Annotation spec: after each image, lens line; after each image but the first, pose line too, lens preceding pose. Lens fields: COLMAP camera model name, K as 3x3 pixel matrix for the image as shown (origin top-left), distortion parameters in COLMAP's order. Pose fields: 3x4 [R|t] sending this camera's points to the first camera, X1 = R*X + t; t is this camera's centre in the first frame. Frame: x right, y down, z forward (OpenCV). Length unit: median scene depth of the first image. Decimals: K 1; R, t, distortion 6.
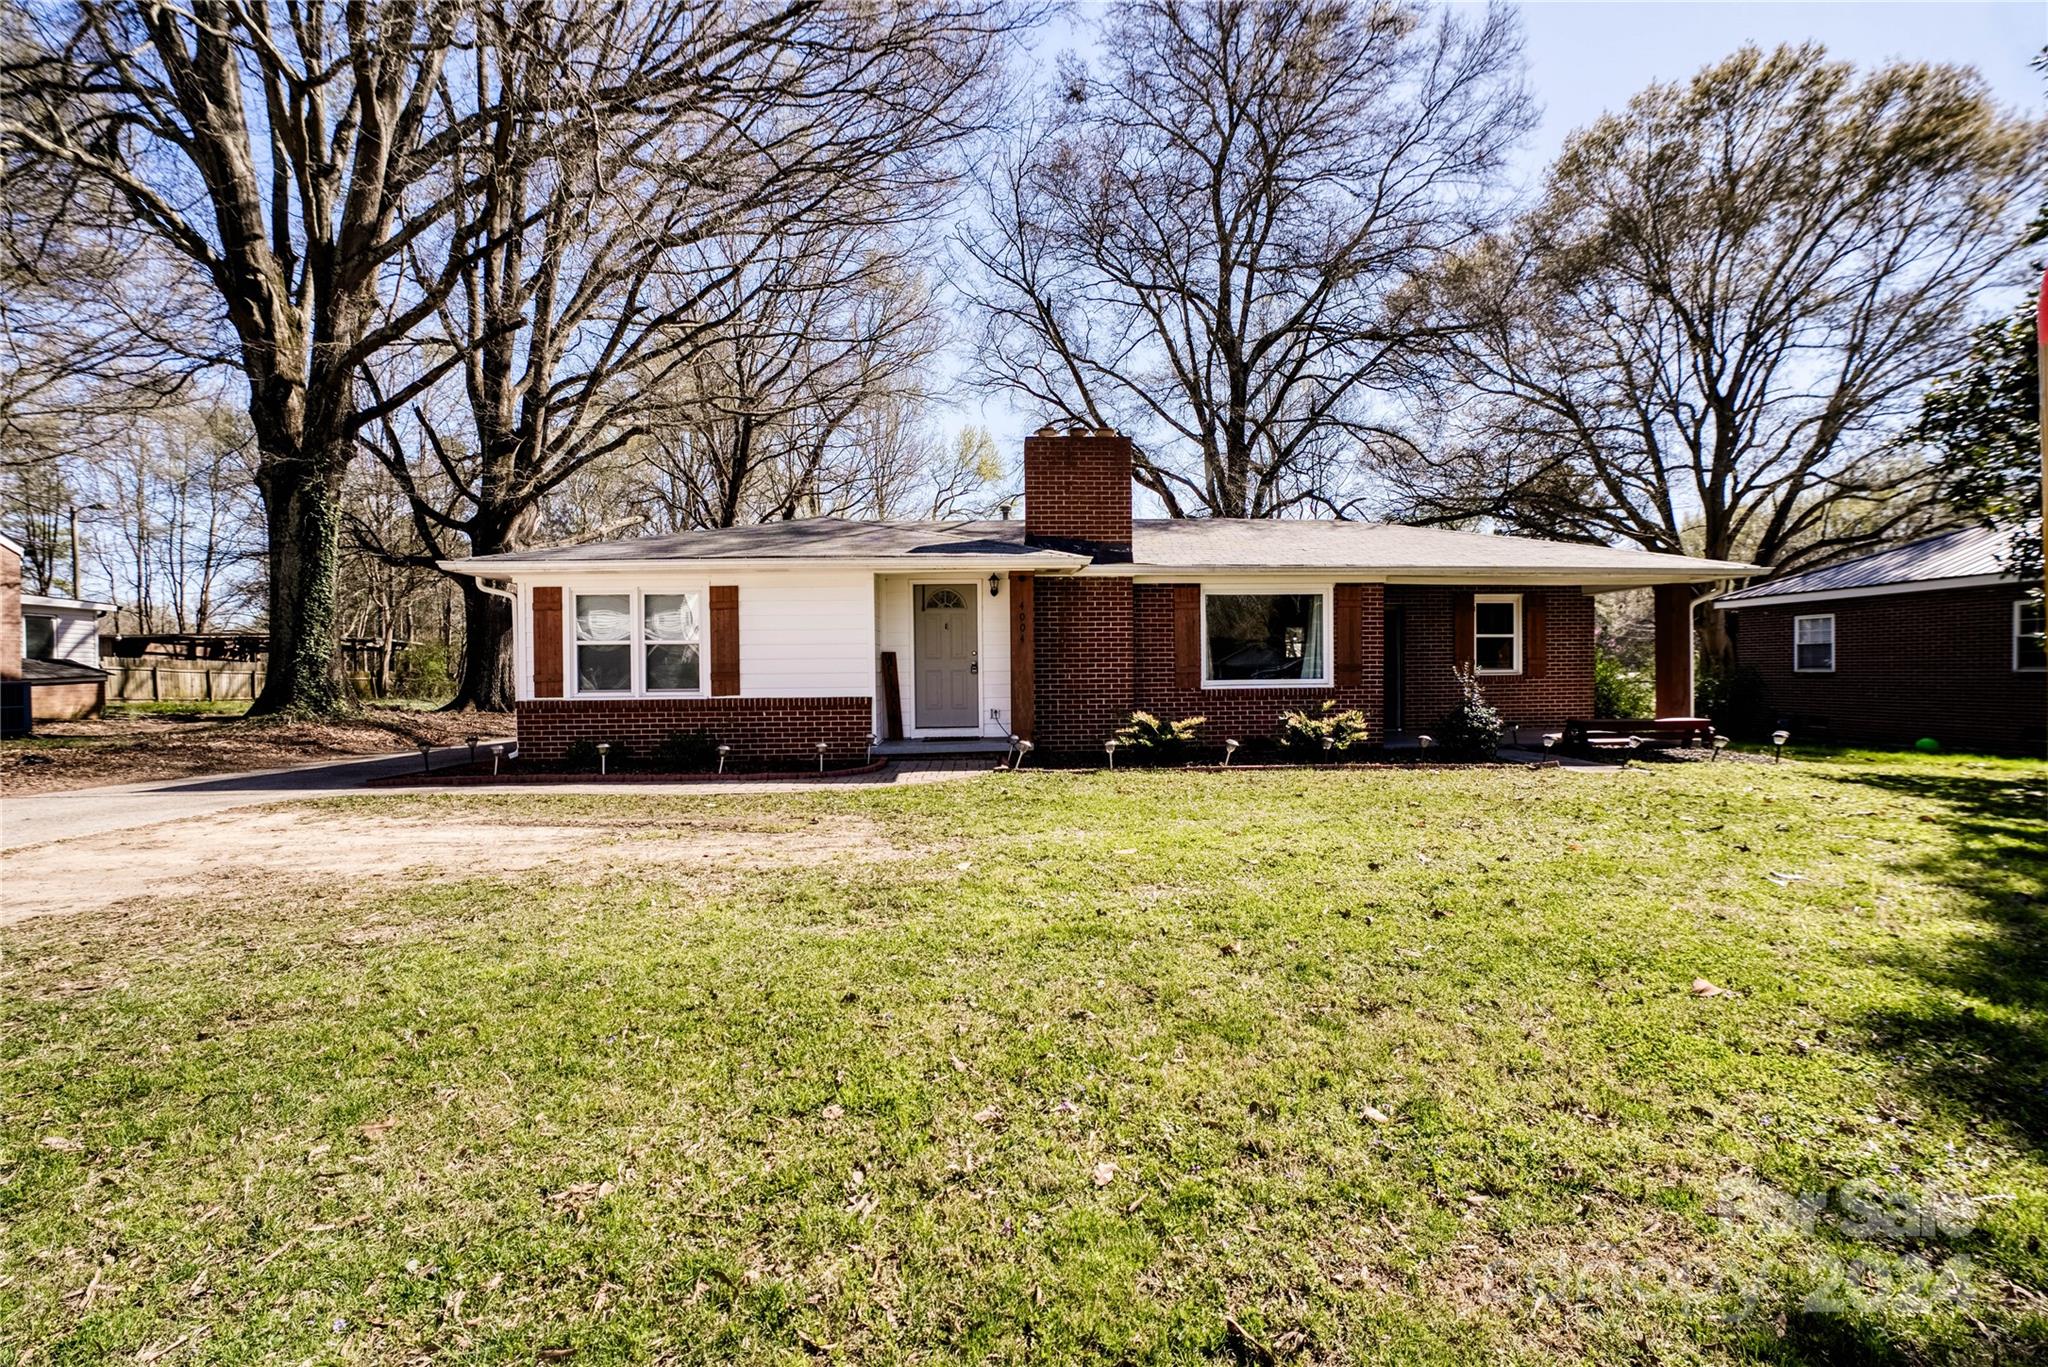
lens RADIAL K [[822.7, 0, 1024.0], [0, 822.7, 683.5], [0, 0, 1]] dist [-0.017633, 0.000075]
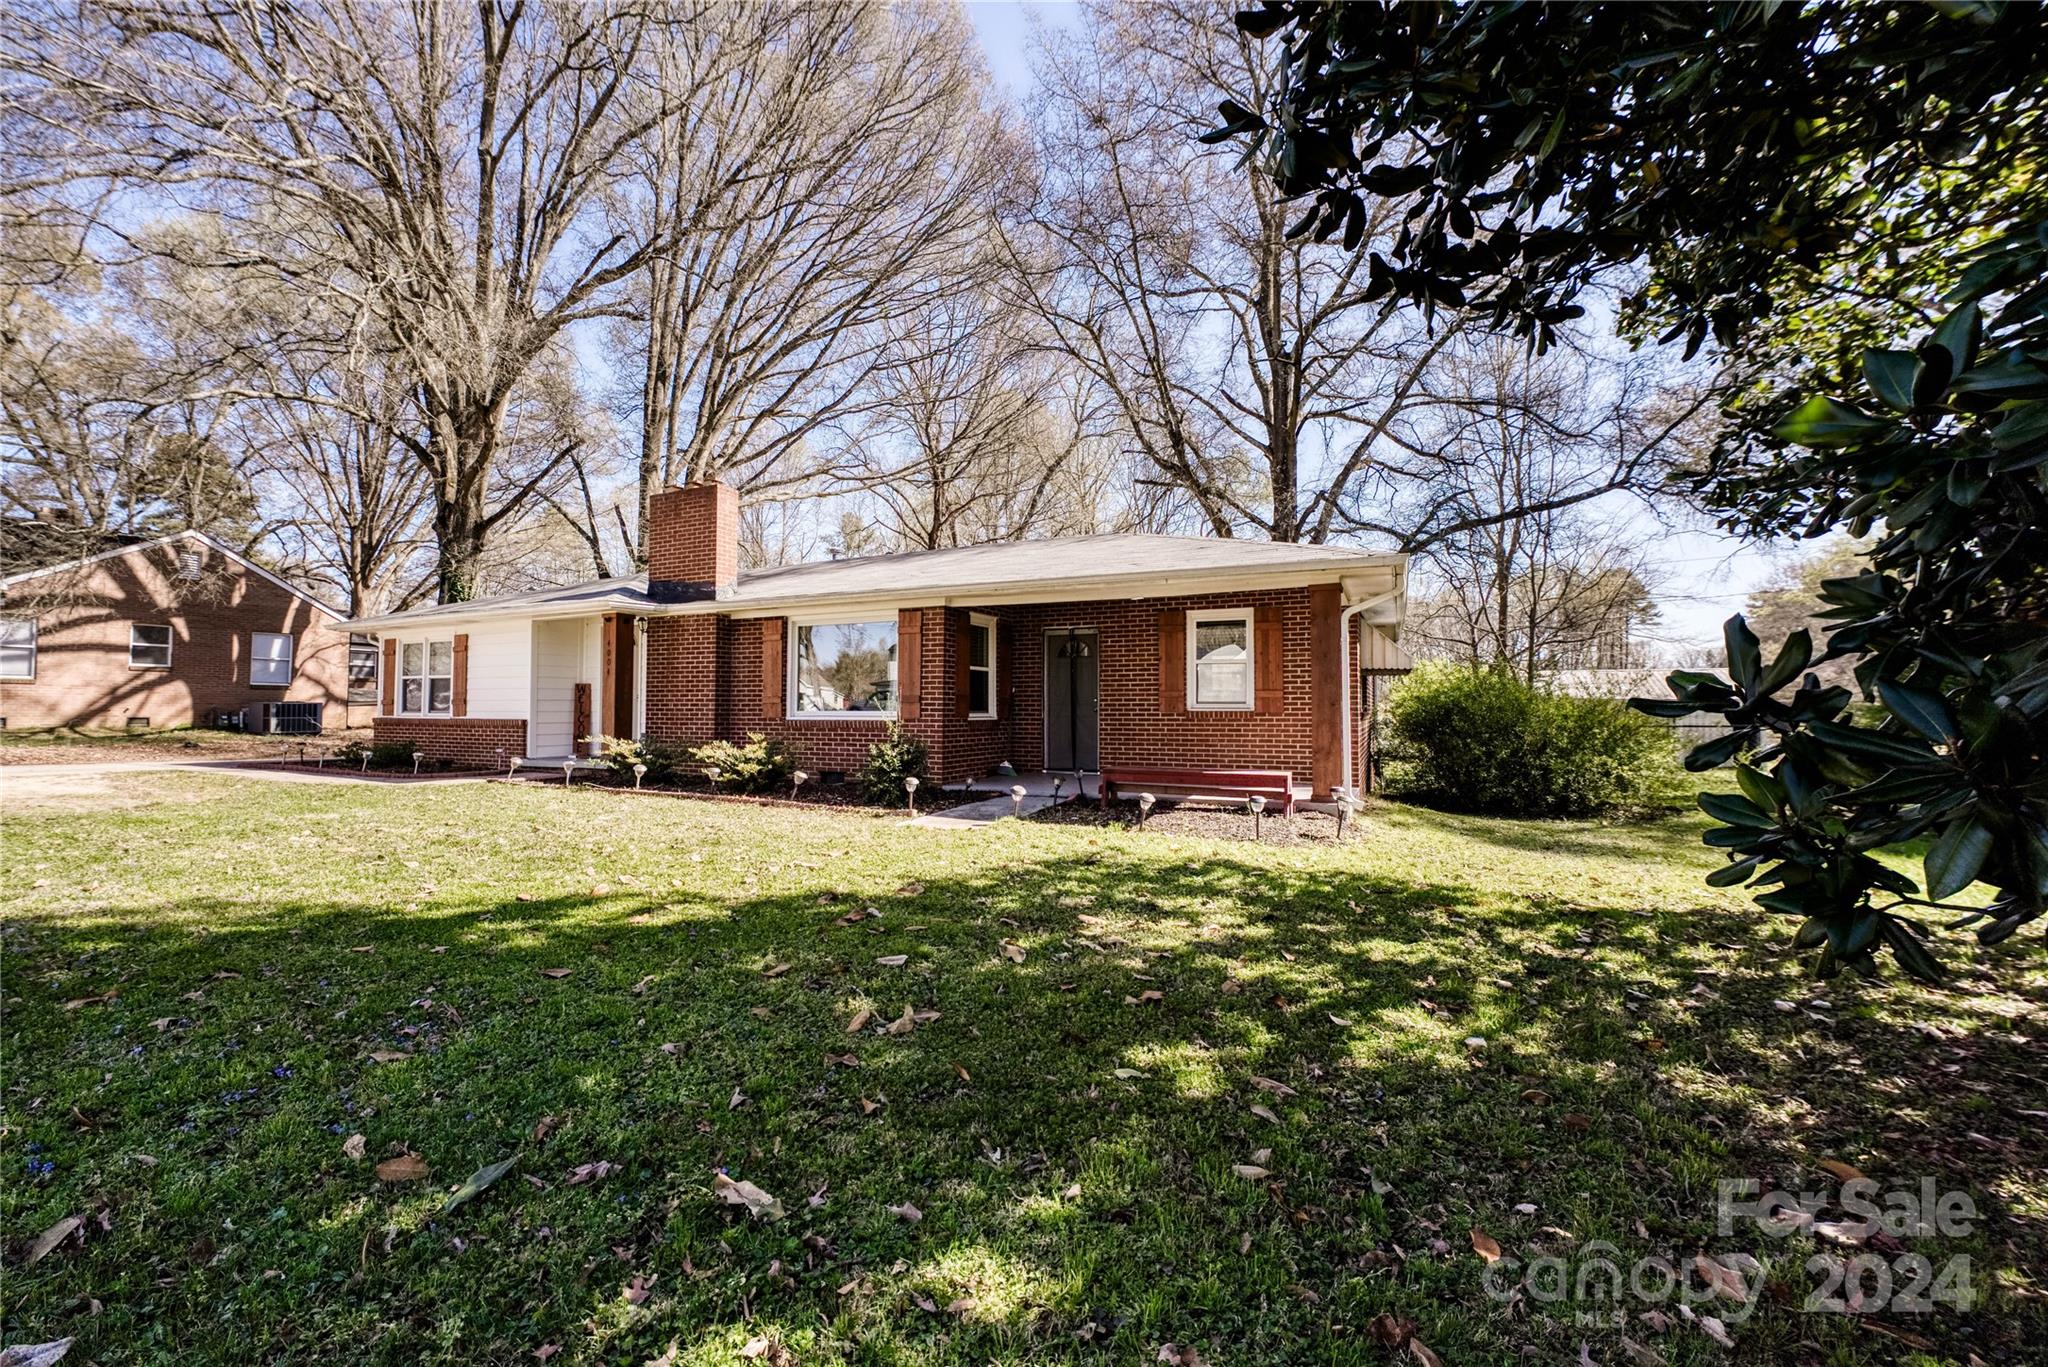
lens RADIAL K [[790.8, 0, 1024.0], [0, 790.8, 683.5], [0, 0, 1]] dist [0.000158, 0.000008]
pose [[0.876222, 0.000062, -0.481907, 0.973330], [-0.016068, 0.999448, -0.029086, -0.014942], [0.481639, 0.033229, 0.875739, 0.295937]]
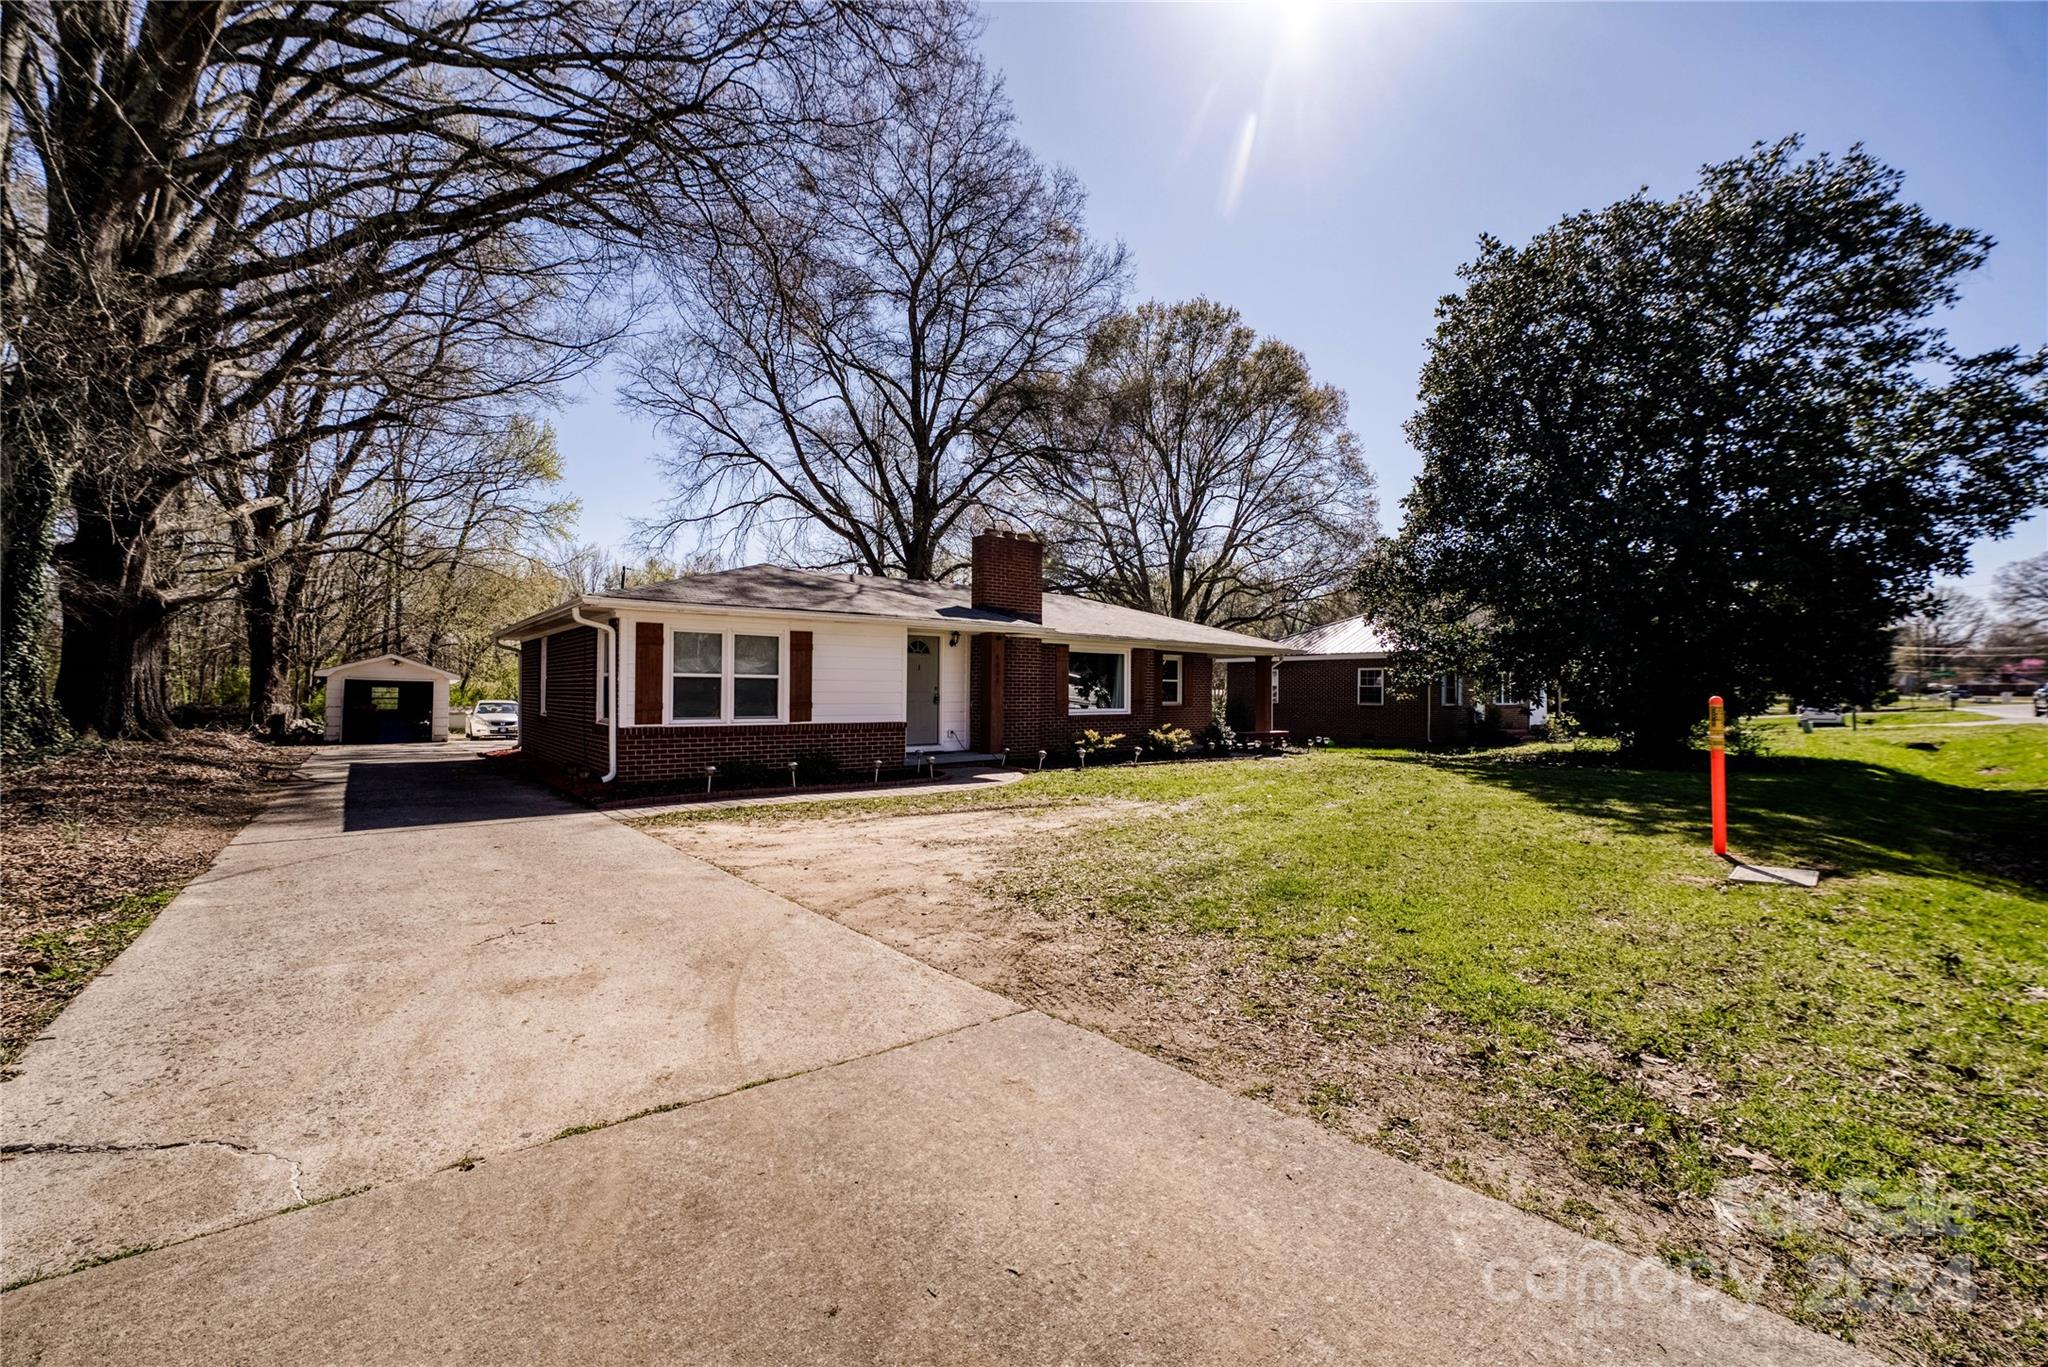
lens RADIAL K [[822.7, 0, 1024.0], [0, 822.7, 683.5], [0, 0, 1]] dist [-0.017633, 0.000075]
pose [[0.809419, 0.021241, 0.586847, -0.750699], [-0.006141, 0.999597, -0.027709, -0.009326], [-0.587199, 0.018825, 0.809224, -0.162001]]
